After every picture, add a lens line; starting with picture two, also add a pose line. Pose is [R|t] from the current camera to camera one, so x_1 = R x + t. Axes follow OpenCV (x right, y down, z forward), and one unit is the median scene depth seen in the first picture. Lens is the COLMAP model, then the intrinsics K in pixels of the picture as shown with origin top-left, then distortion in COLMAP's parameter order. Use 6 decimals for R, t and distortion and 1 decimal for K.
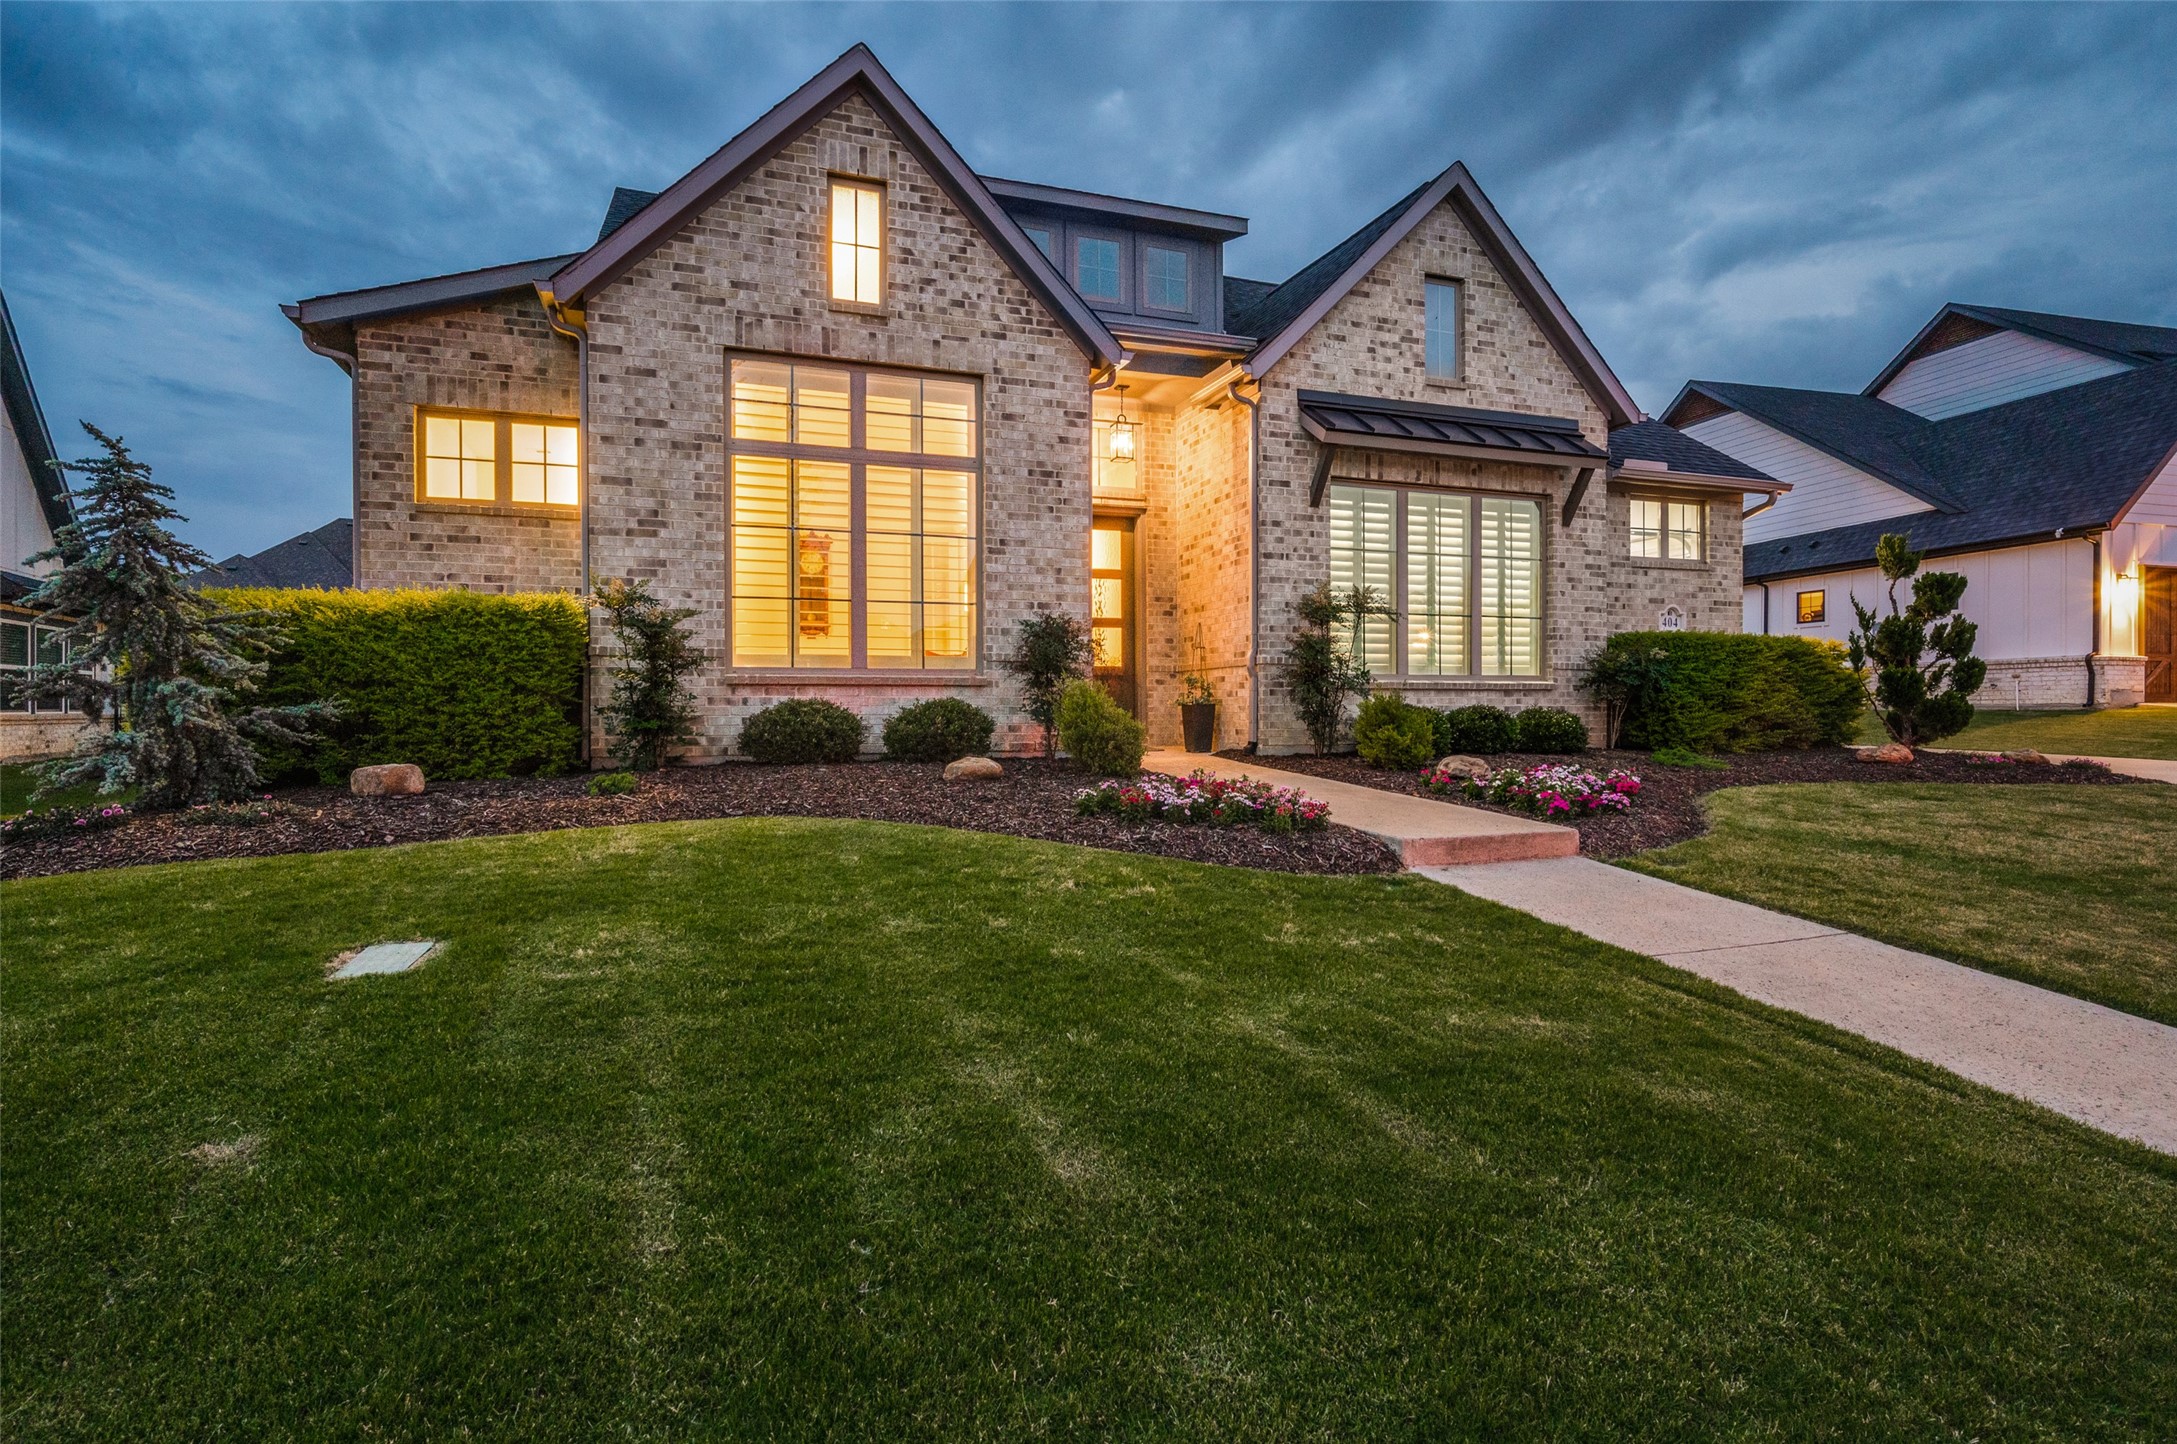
lens RADIAL K [[1032.3, 0, 1081.7], [0, 1032.3, 667.0], [0, 0, 1]] dist [-0.010921, 0.001088]
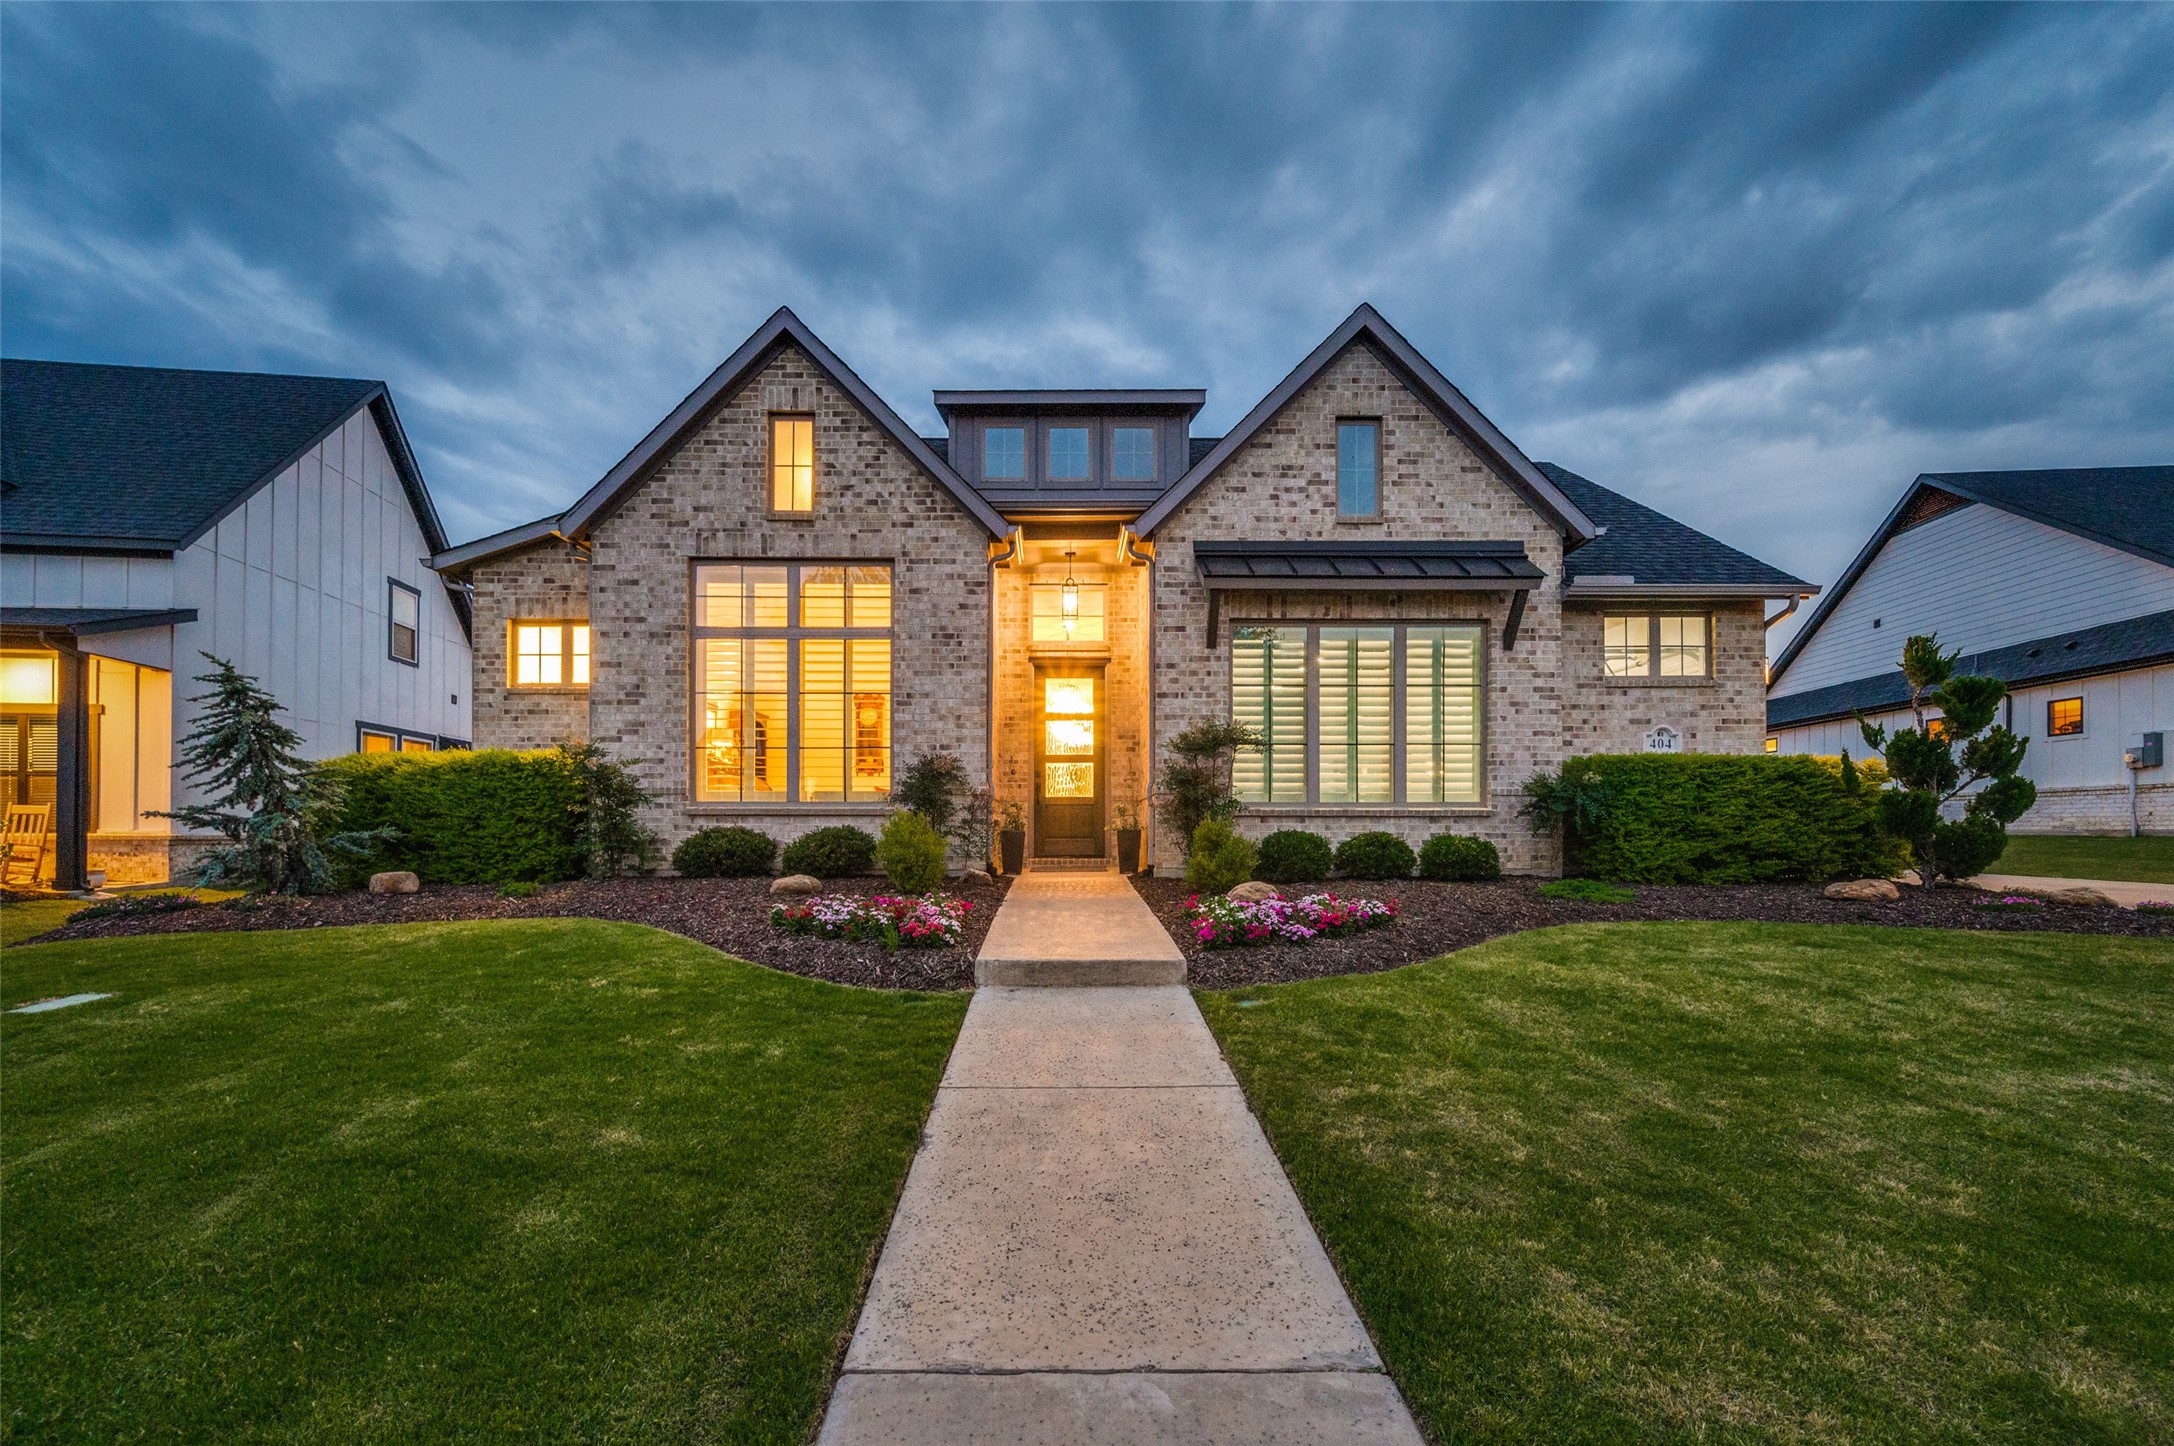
lens RADIAL K [[874.9, 0, 1114.7], [0, 874.9, 783.7], [0, 0, 1]] dist [-0.004799, -0.000654]
pose [[0.947343, -0.013759, -0.319926, 0.456383], [0.010368, 0.999871, -0.012301, -0.002922], [0.320053, 0.008337, 0.947363, 0.107095]]
